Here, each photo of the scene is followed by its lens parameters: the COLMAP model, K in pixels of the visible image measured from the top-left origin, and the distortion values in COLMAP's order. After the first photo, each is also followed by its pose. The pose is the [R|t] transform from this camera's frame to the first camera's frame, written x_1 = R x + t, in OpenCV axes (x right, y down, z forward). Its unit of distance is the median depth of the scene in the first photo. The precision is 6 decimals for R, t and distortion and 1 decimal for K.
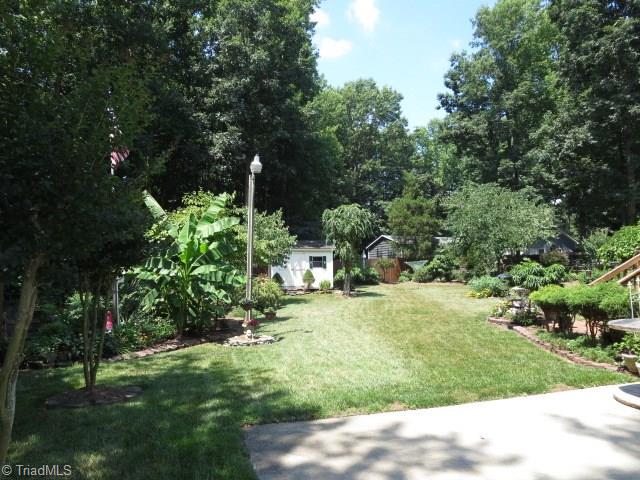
lens RADIAL K [[448.9, 0, 316.8], [0, 448.9, 242.5], [0, 0, 1]] dist [-0.027901, 0.006152]
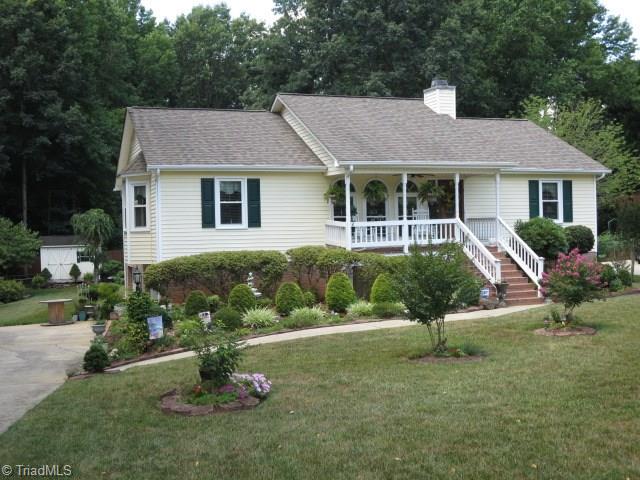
lens RADIAL K [[818.8, 0, 320.0], [0, 818.8, 240.0], [0, 0, 1]] dist [-0.036432, -0.018148]
pose [[0.999392, -0.023272, 0.025948, 0.511469], [0.021058, 0.996363, 0.082569, -0.144385], [-0.027776, -0.081972, 0.996247, -0.963714]]
